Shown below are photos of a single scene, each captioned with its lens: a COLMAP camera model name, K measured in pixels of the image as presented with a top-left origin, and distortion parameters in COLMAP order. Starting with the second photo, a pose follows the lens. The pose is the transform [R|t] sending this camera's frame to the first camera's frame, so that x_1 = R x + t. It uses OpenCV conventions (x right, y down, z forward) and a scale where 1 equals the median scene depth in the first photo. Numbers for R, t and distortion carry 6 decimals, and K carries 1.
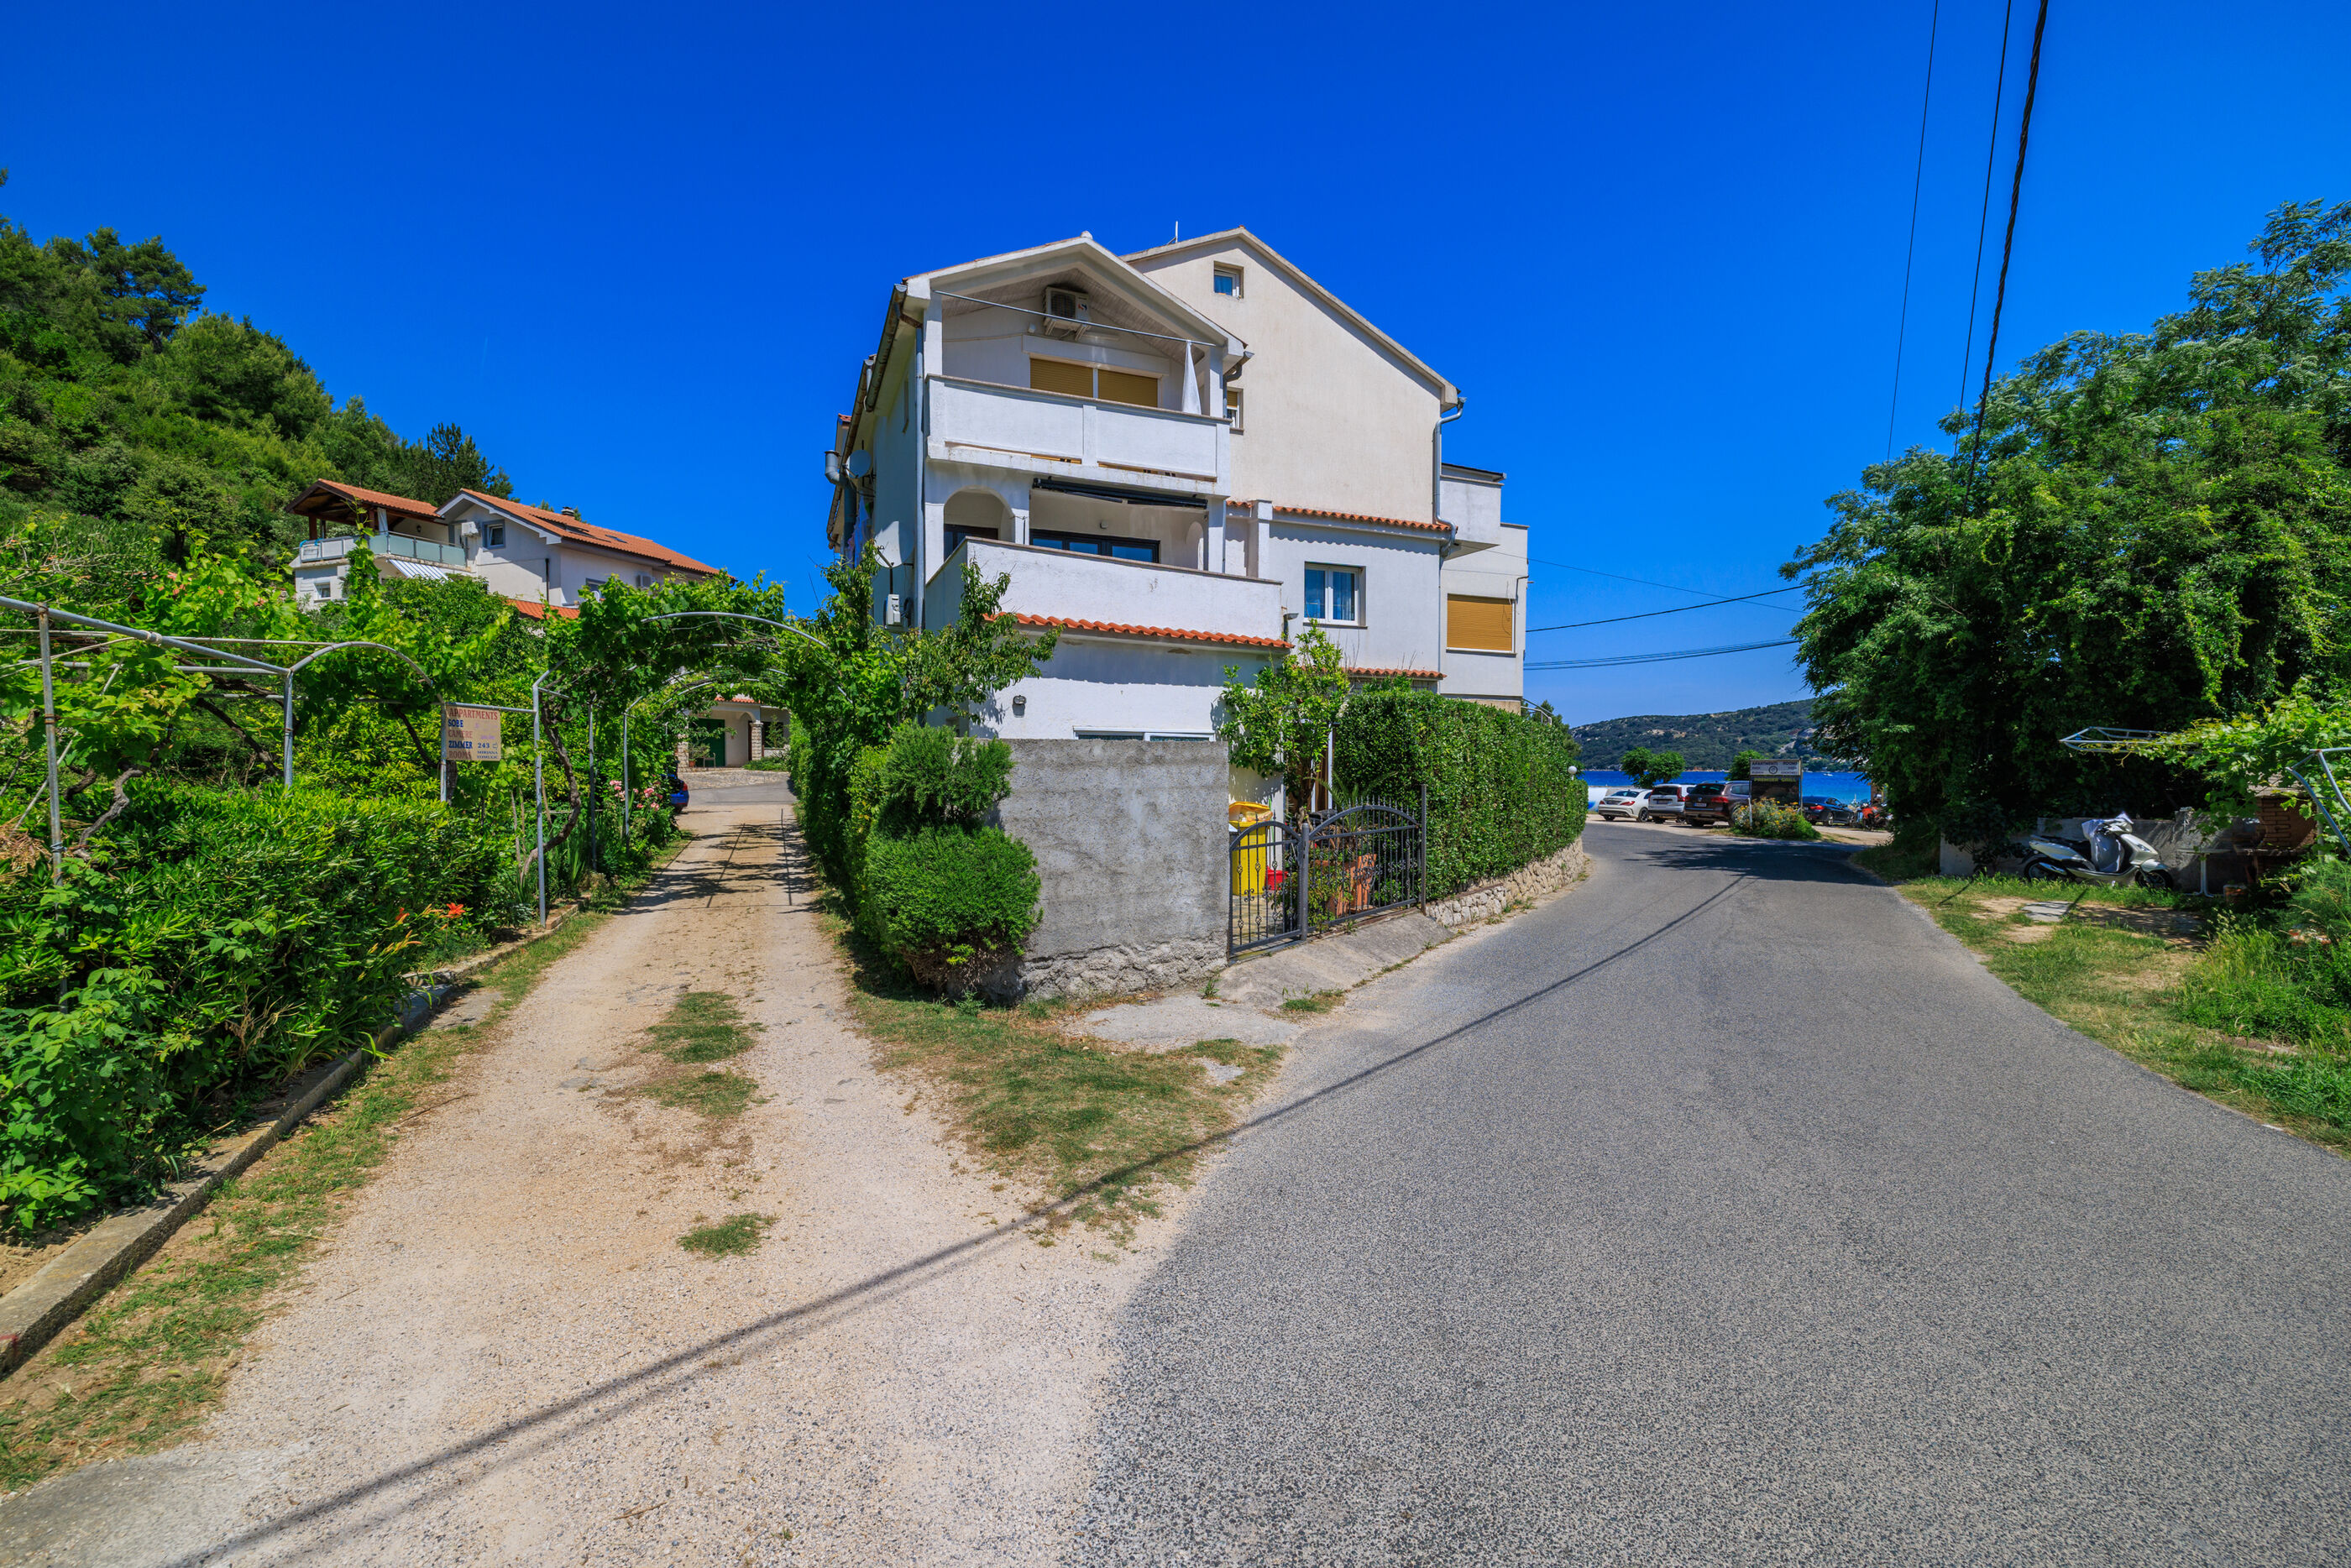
lens RADIAL K [[1006.8, 0, 1181.5], [0, 1006.8, 790.1], [0, 0, 1]] dist [0.011382, -0.000283]
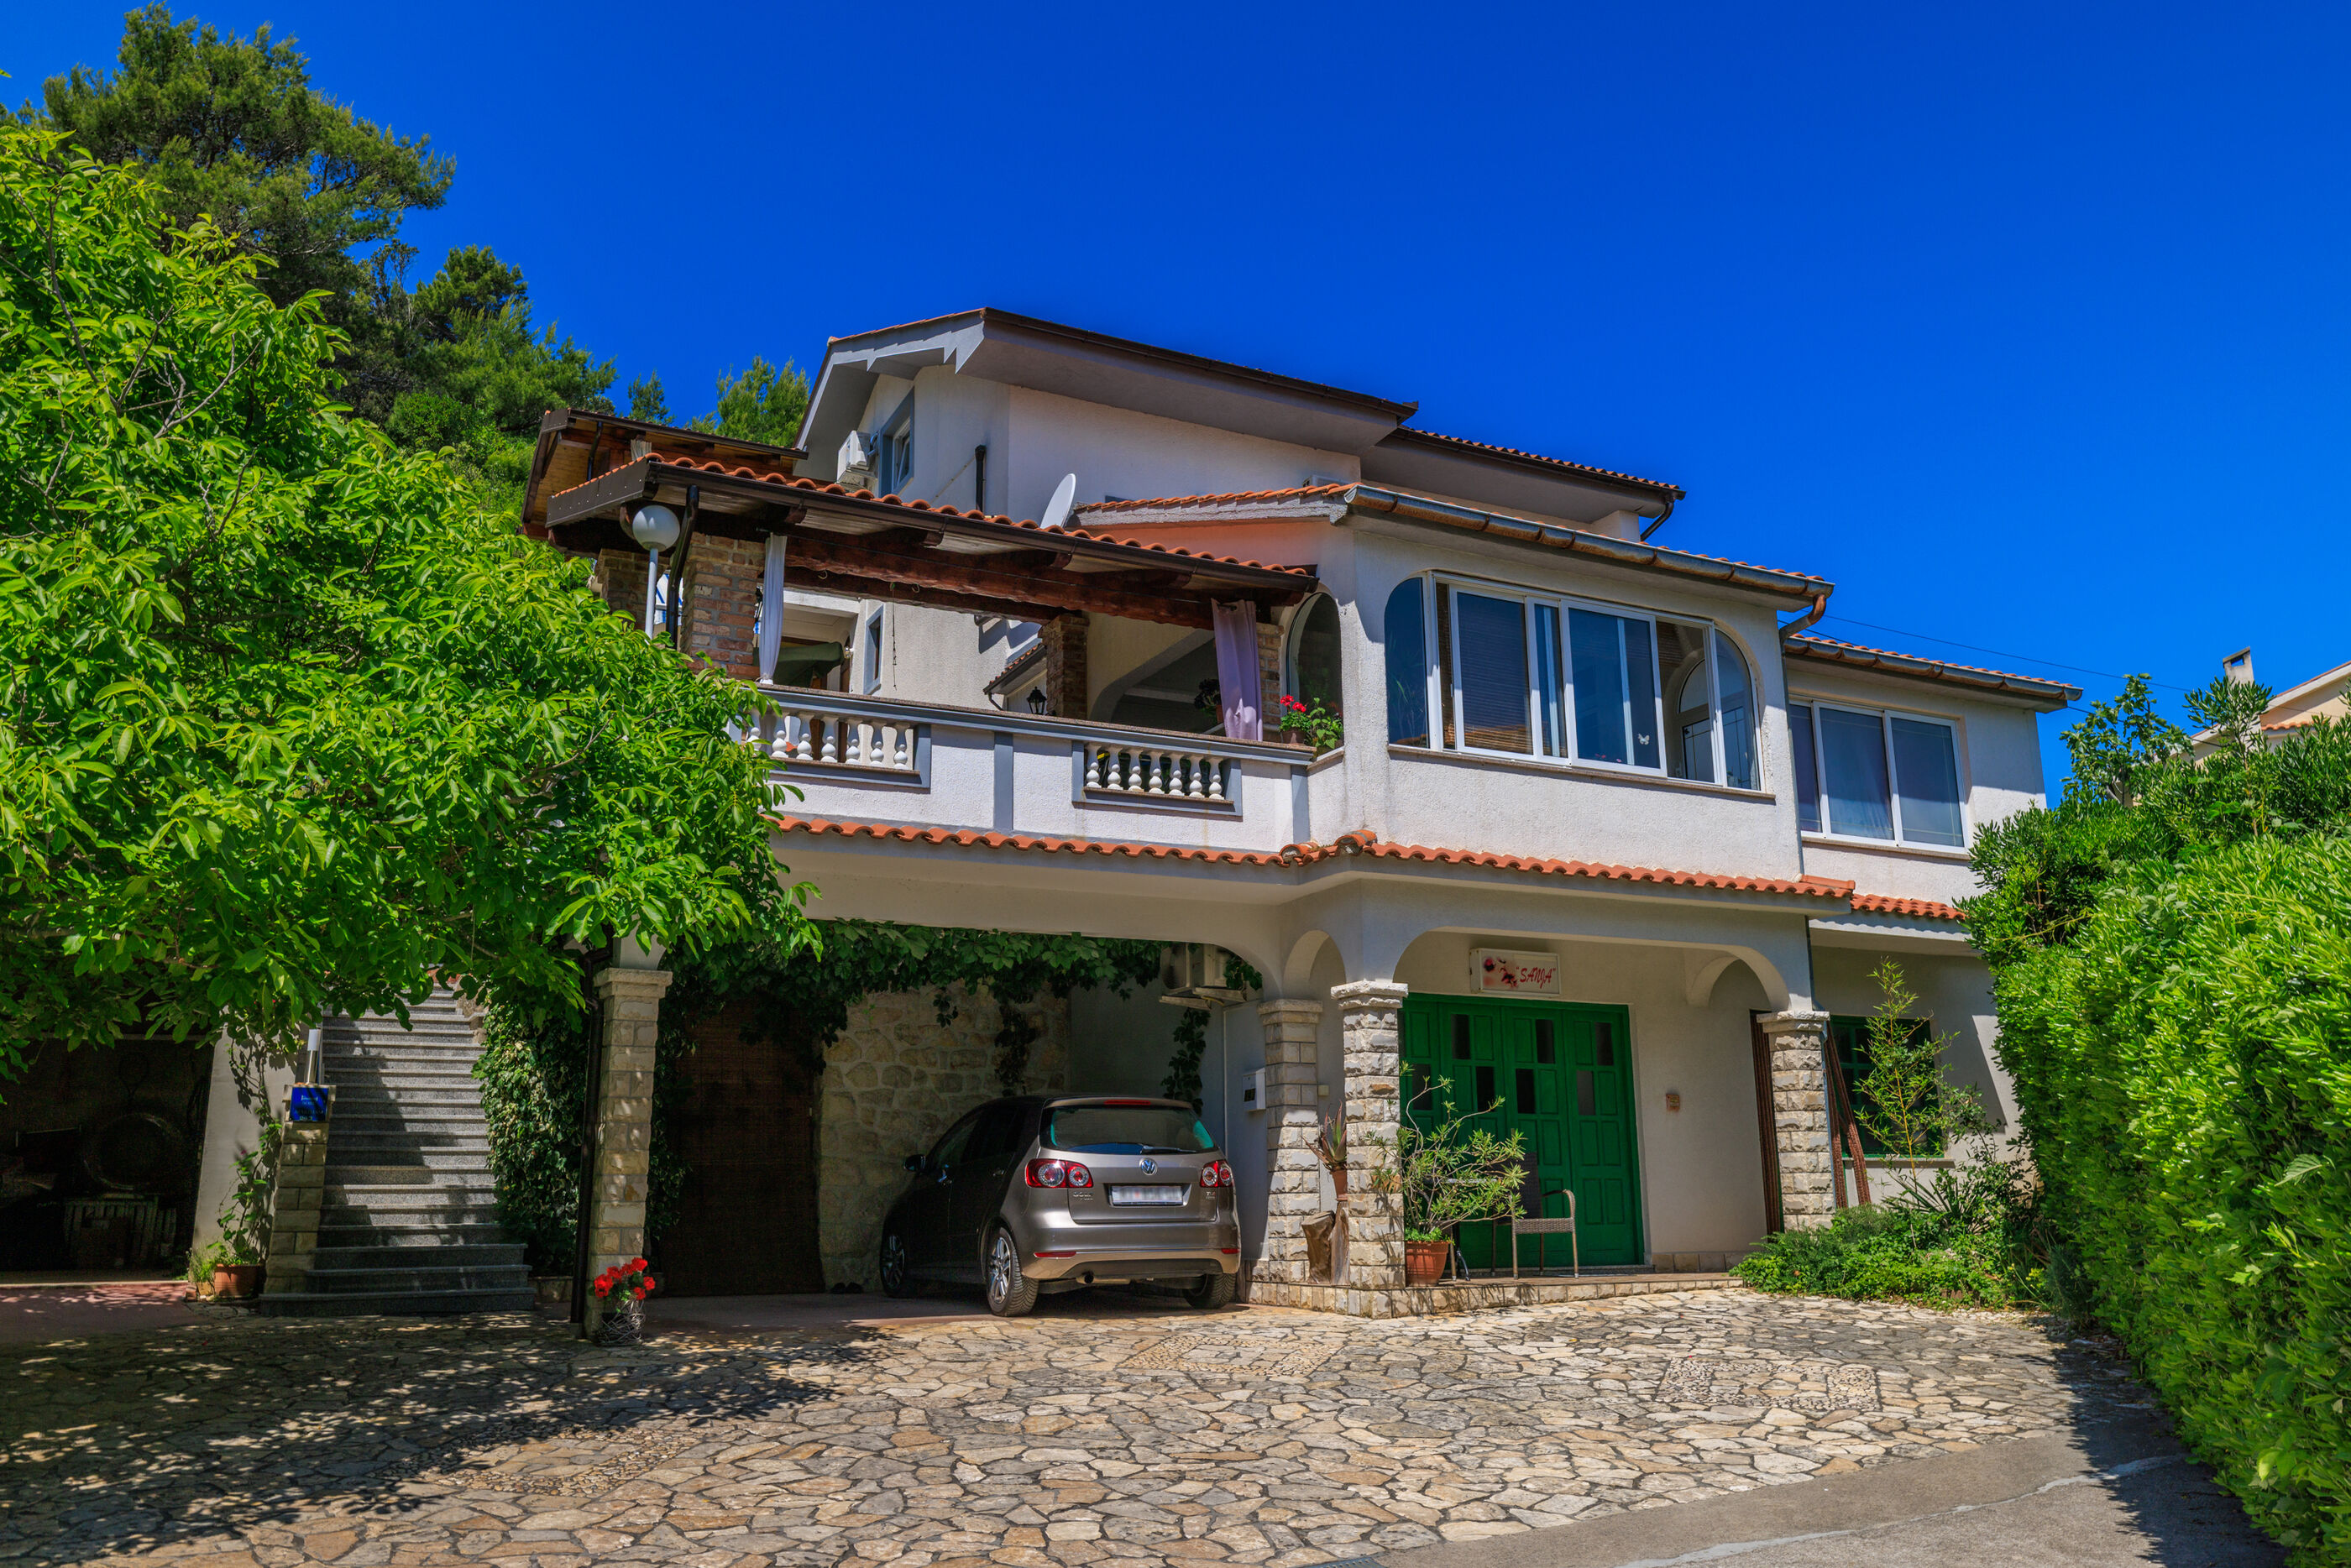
lens RADIAL K [[1794.9, 0, 1176.6], [0, 1794.9, 786.9], [0, 0, 1]] dist [-0.001812, -0.000609]
pose [[0.750372, -0.161003, -0.641108, -0.649439], [-0.013986, 0.965799, -0.258914, -0.048515], [0.660867, 0.203249, 0.722457, 1.529355]]
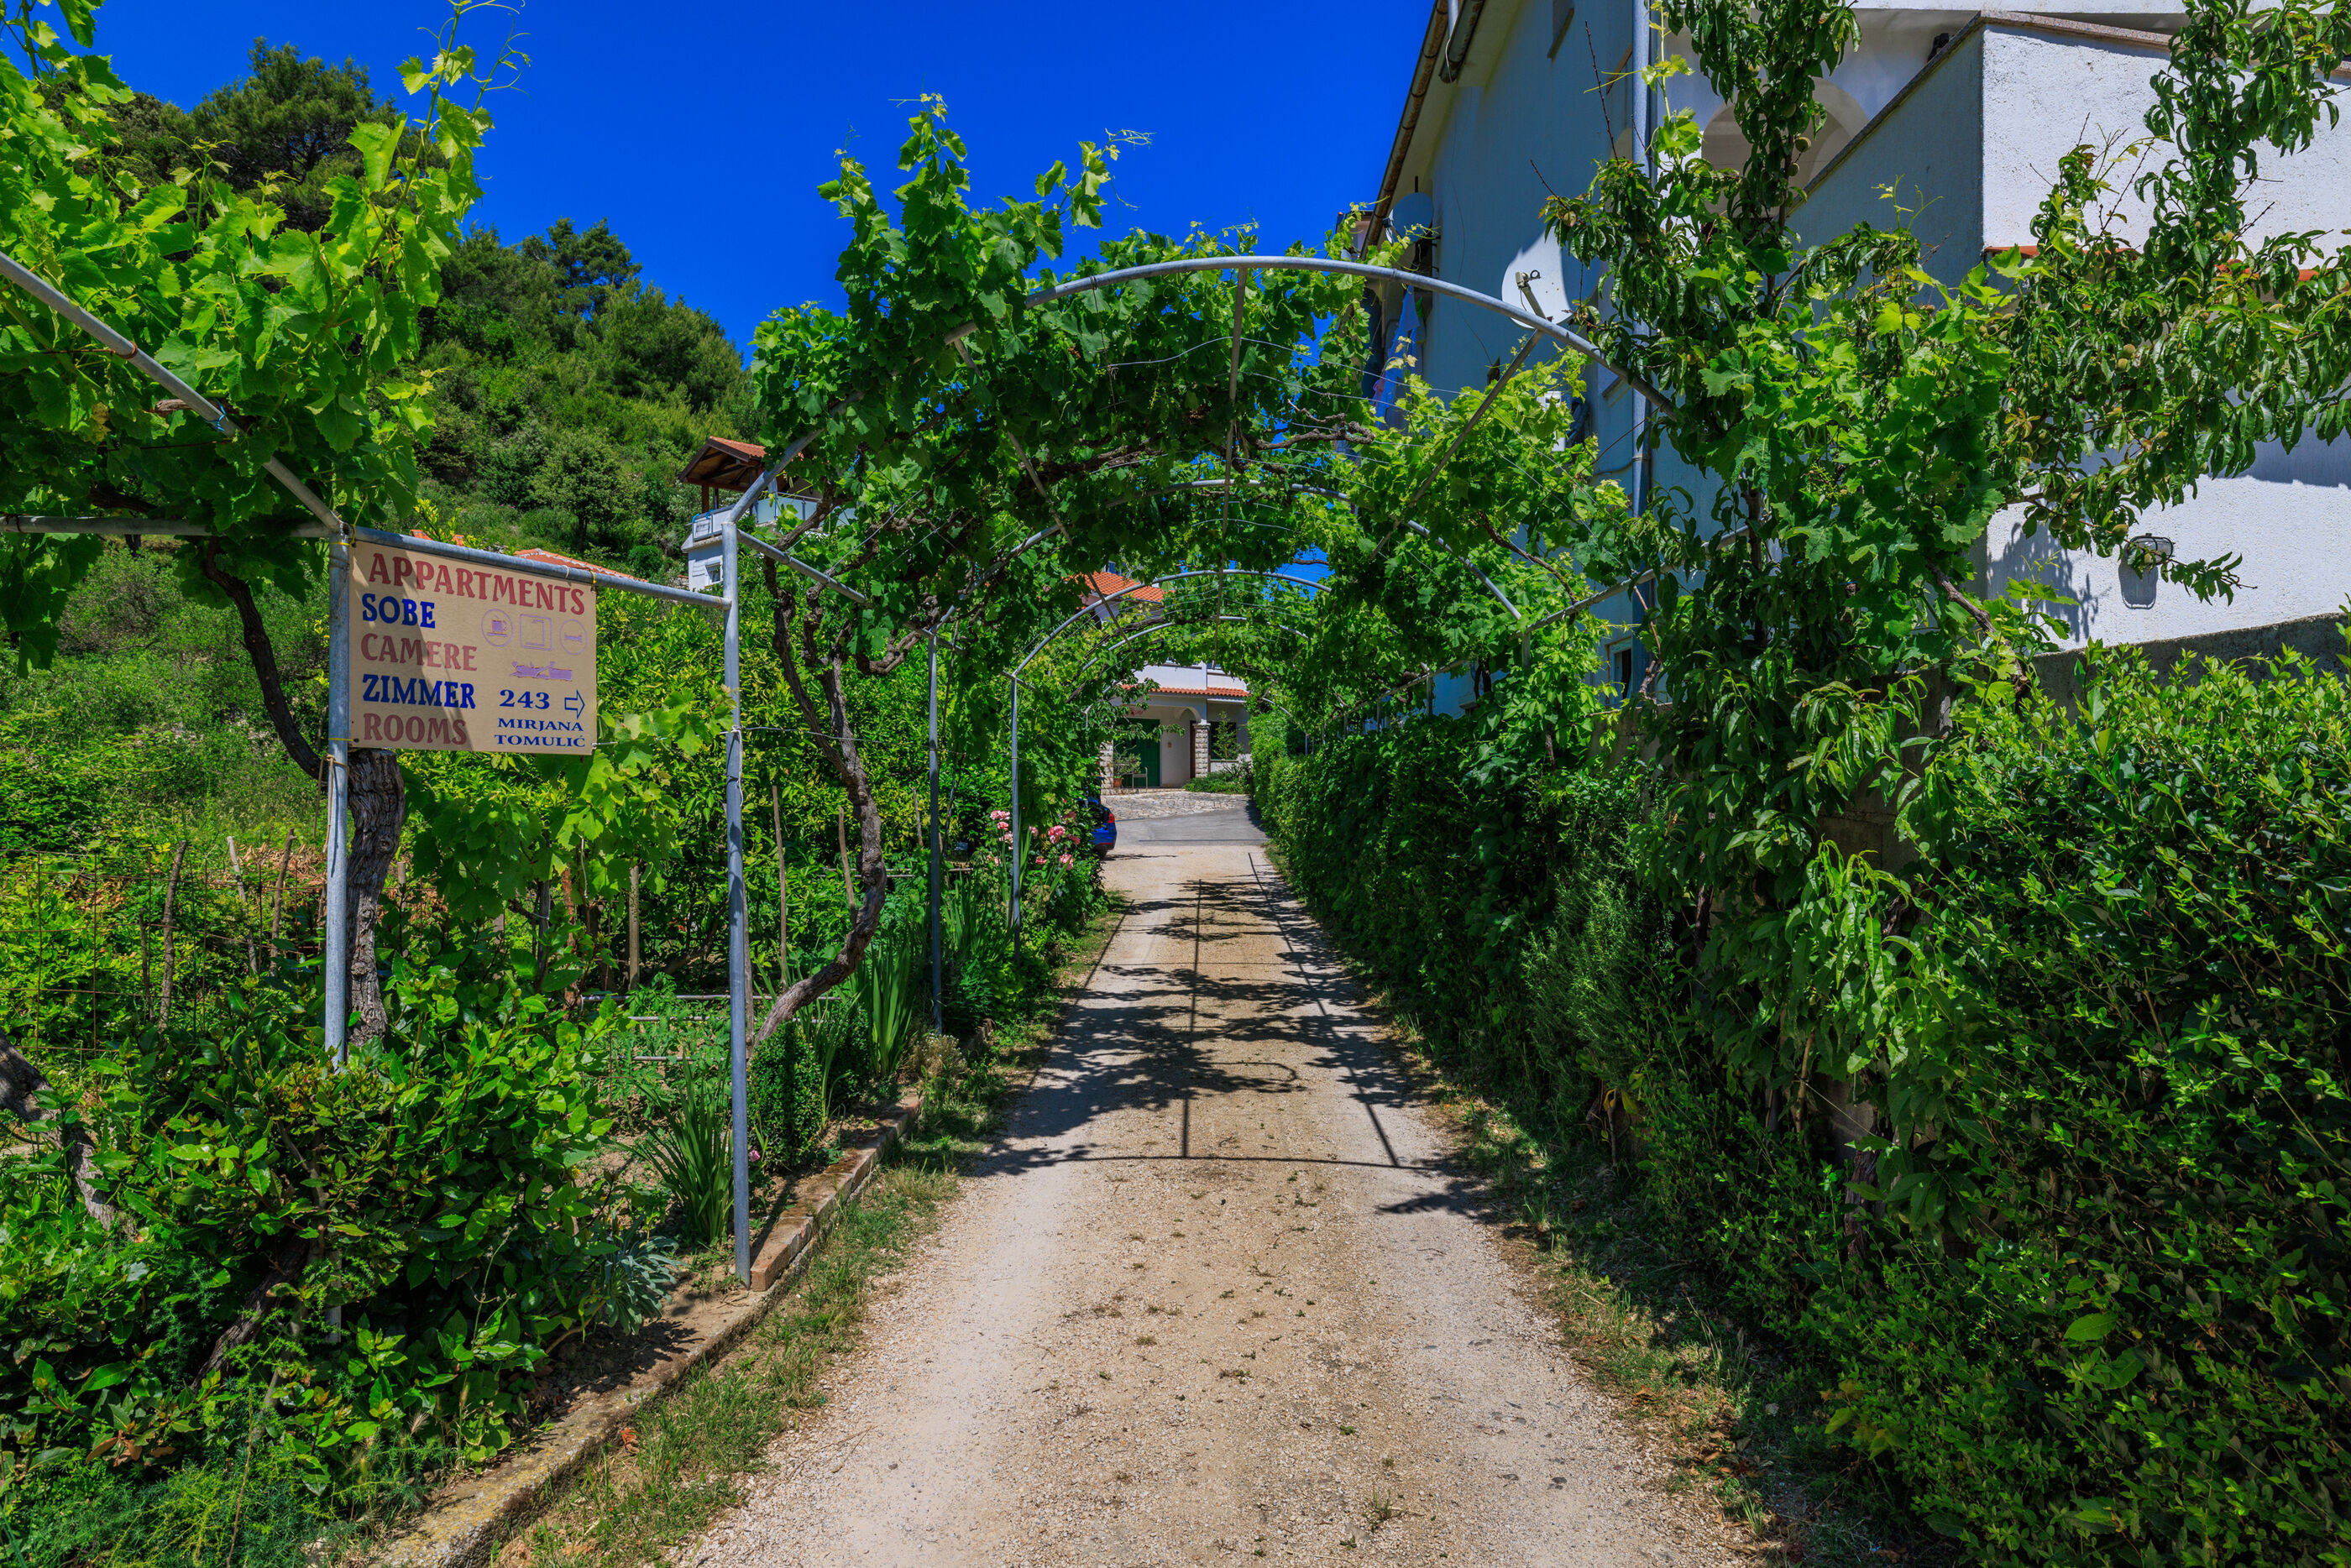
lens RADIAL K [[1377.2, 0, 1175.2], [0, 1377.2, 783.5], [0, 0, 1]] dist [-0.001966, -0.000198]
pose [[0.918907, -0.005369, -0.394438, -0.148100], [-0.004845, 0.999678, -0.024895, -0.004644], [0.394444, 0.024787, 0.918585, 0.288145]]
